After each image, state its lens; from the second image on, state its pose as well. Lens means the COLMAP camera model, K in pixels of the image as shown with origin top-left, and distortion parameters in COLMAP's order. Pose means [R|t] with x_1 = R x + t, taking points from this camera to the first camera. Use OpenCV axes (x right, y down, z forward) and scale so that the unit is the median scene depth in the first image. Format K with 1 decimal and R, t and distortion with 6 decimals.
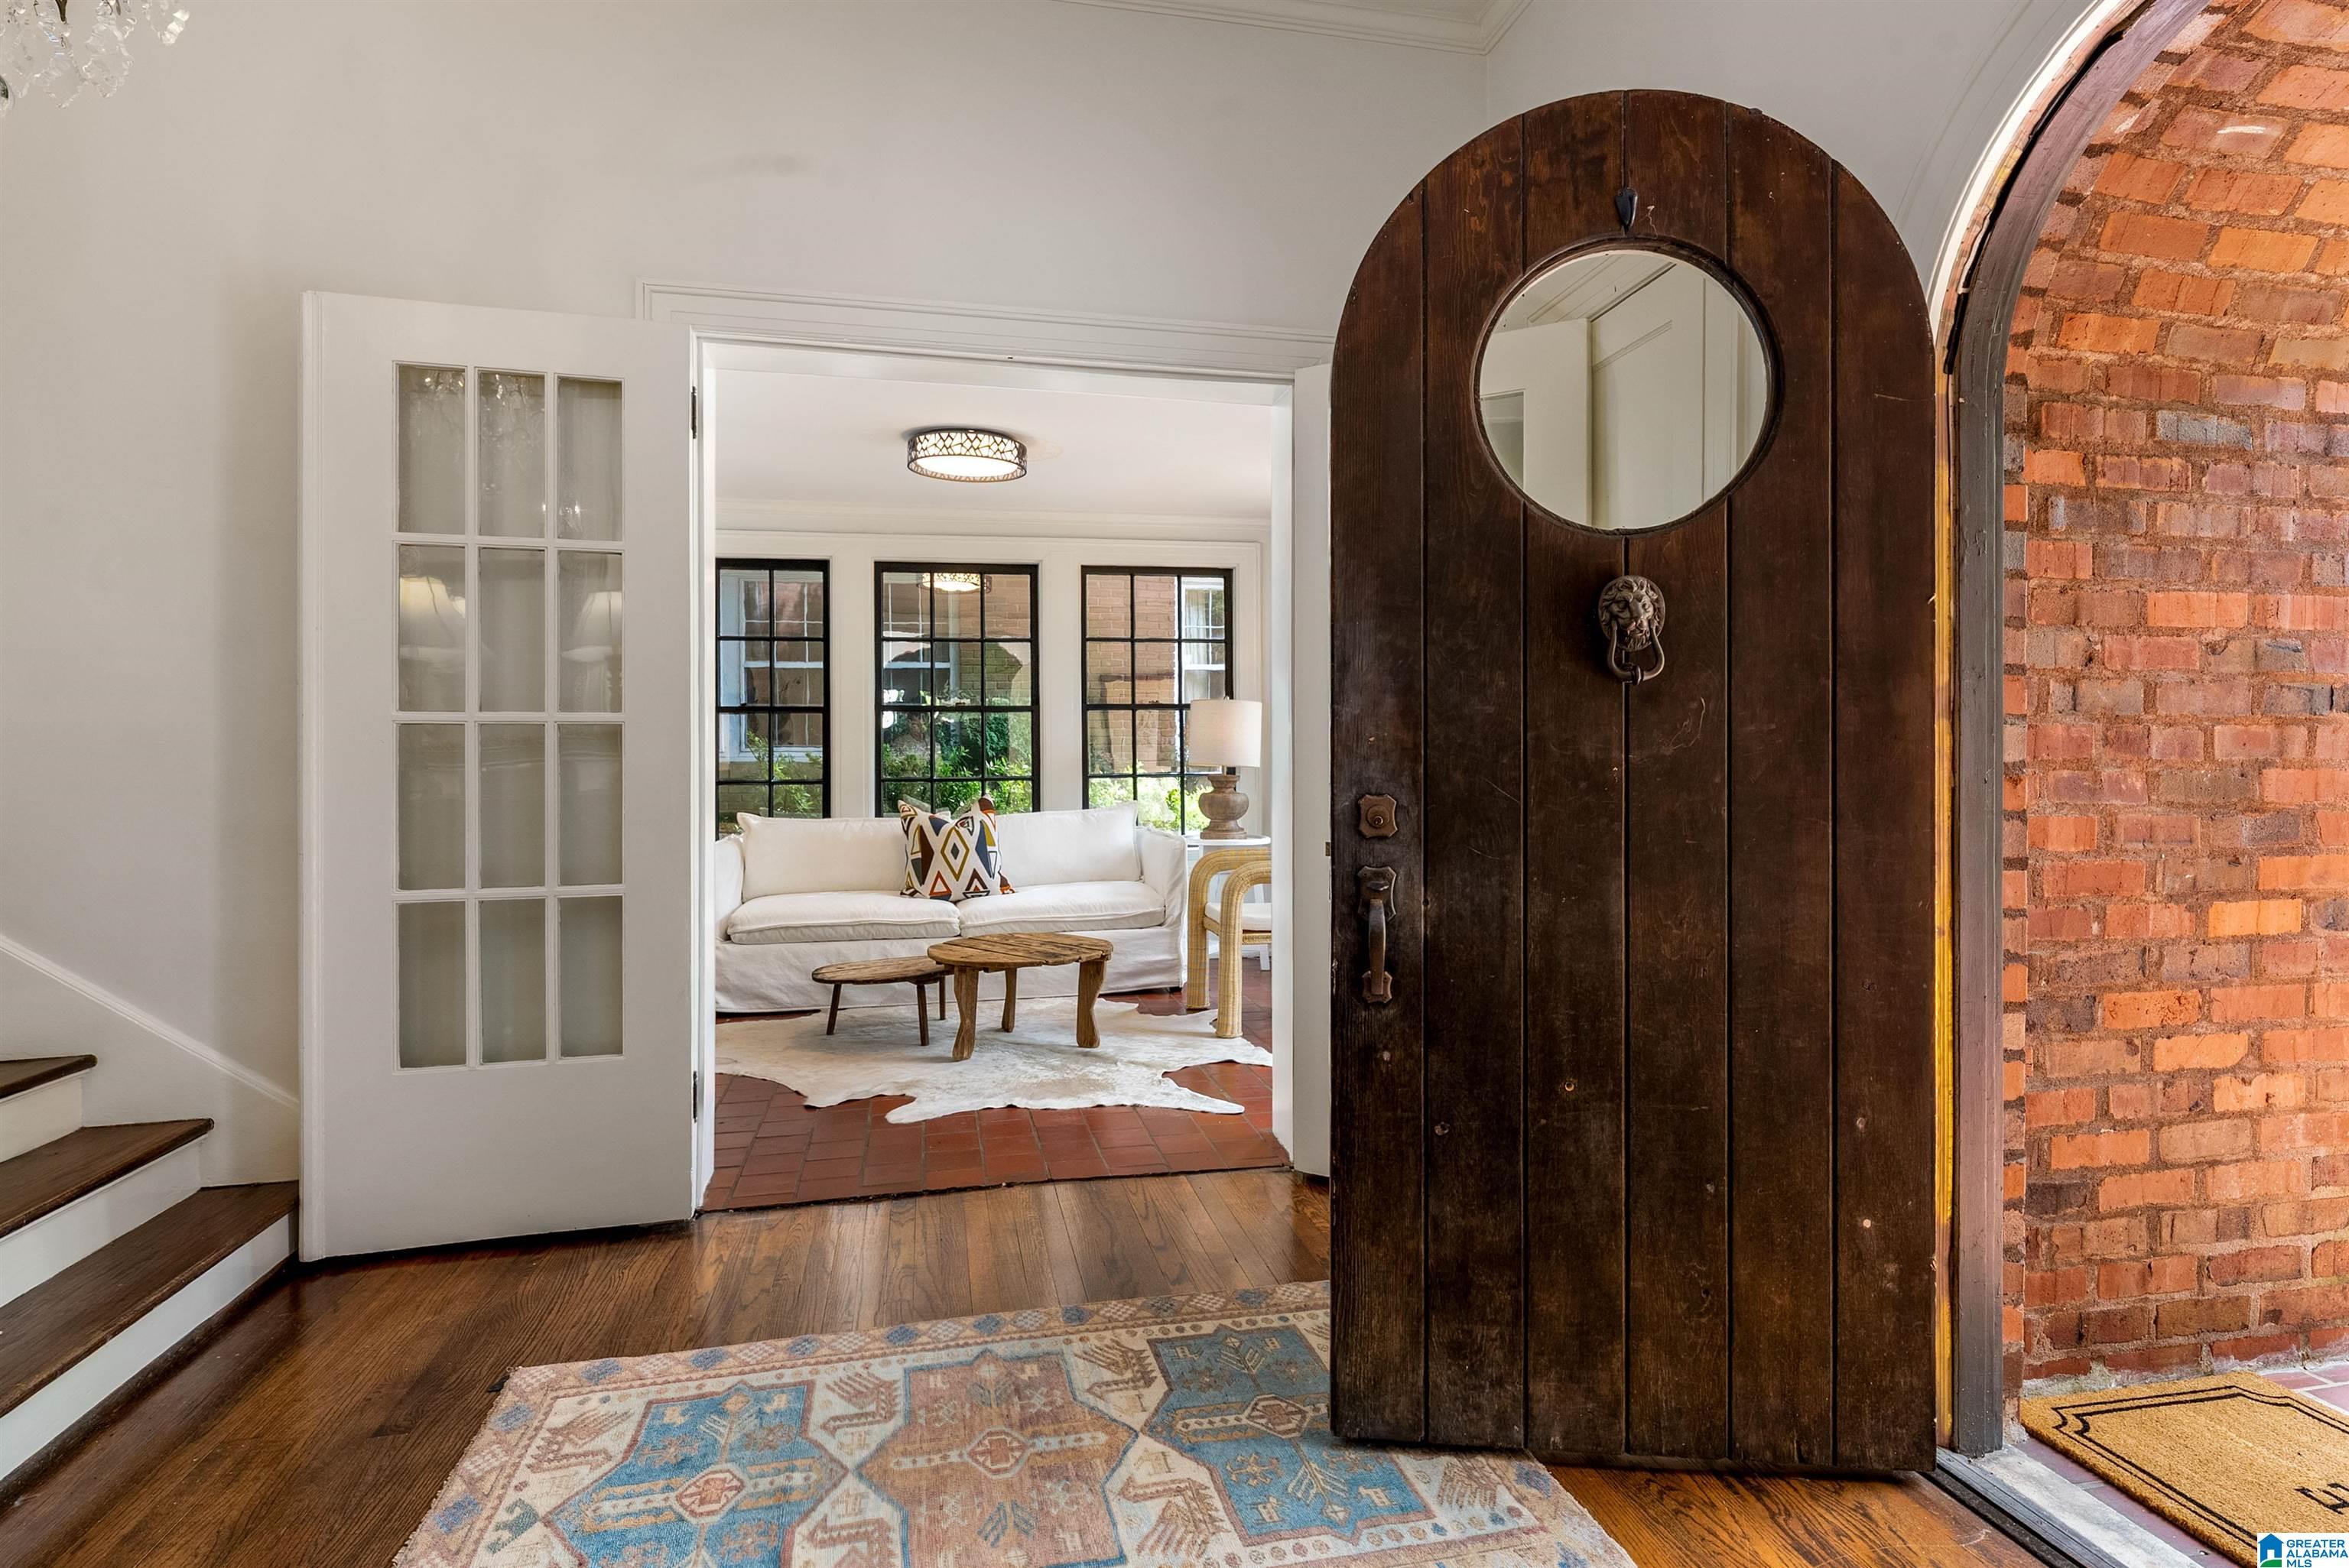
lens RADIAL K [[1244.2, 0, 1174.5], [0, 1244.2, 784.0], [0, 0, 1]] dist [0.016613, -0.001557]
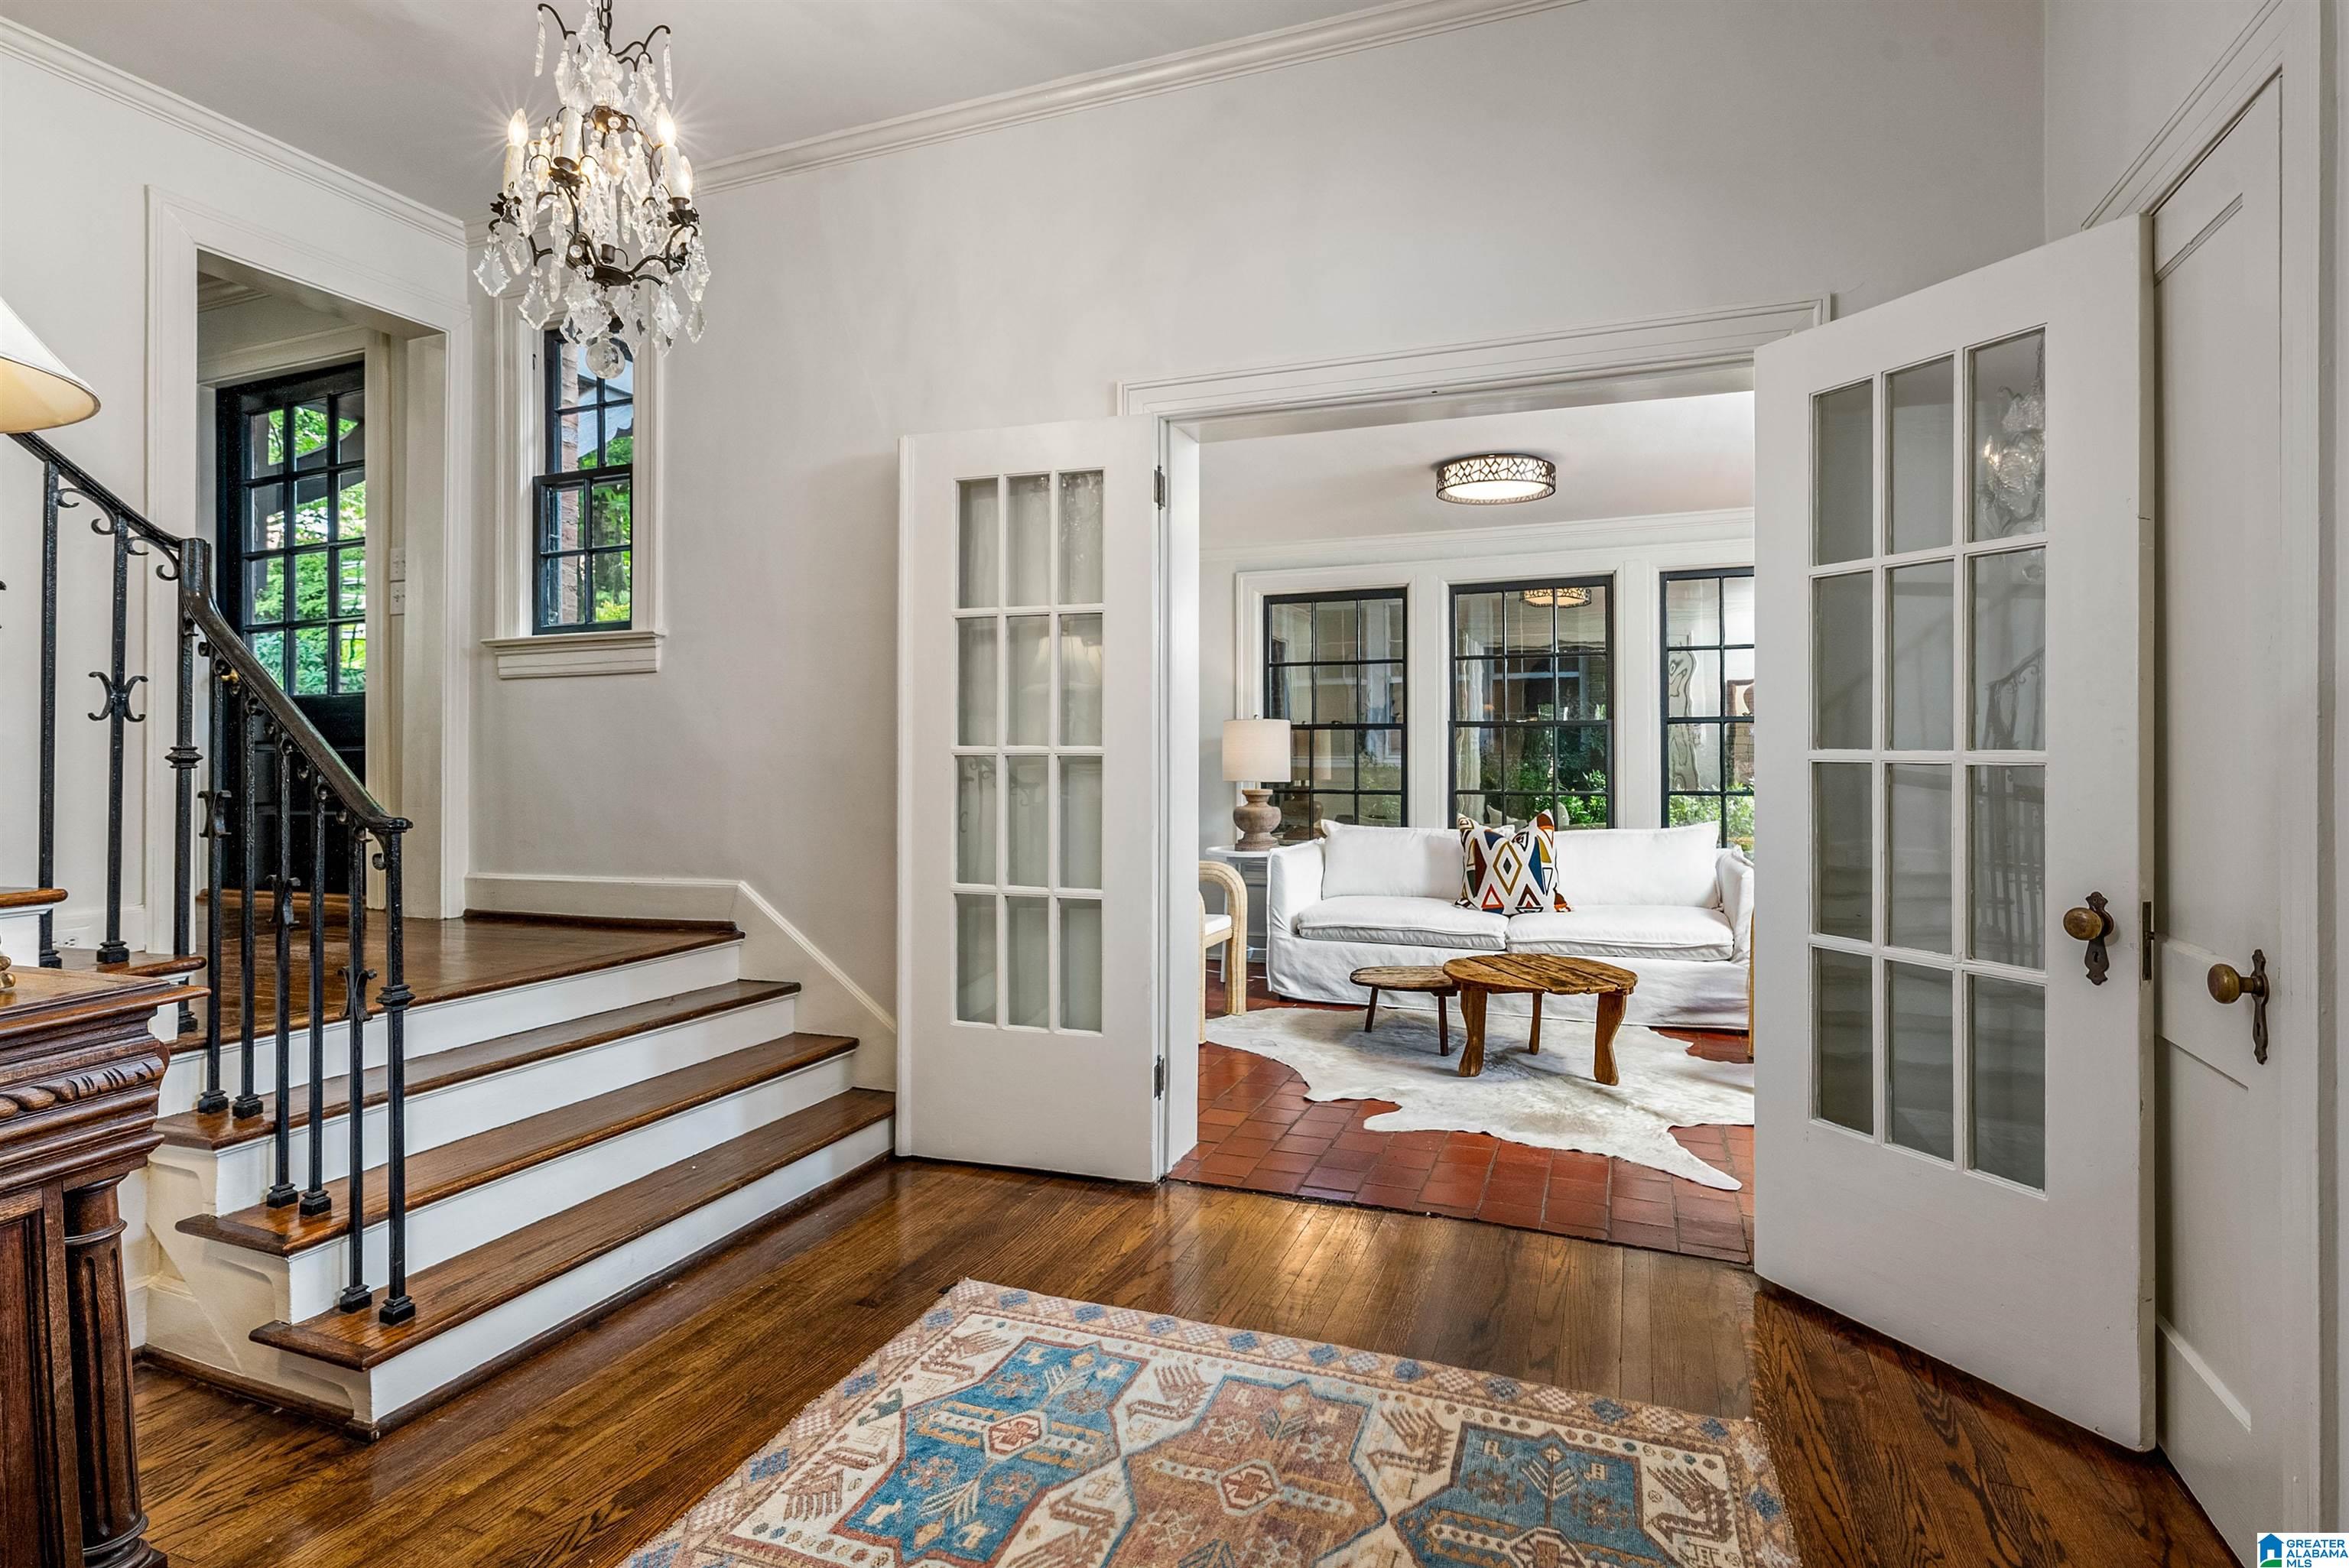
lens RADIAL K [[1157.5, 0, 1185.5], [0, 1157.5, 755.5], [0, 0, 1]] dist [0.000832, -0.000460]
pose [[0.832099, 0.004445, -0.554610, 0.248902], [-0.016016, 0.999743, -0.016018, -0.032198], [0.554396, 0.022211, 0.831957, 0.131893]]
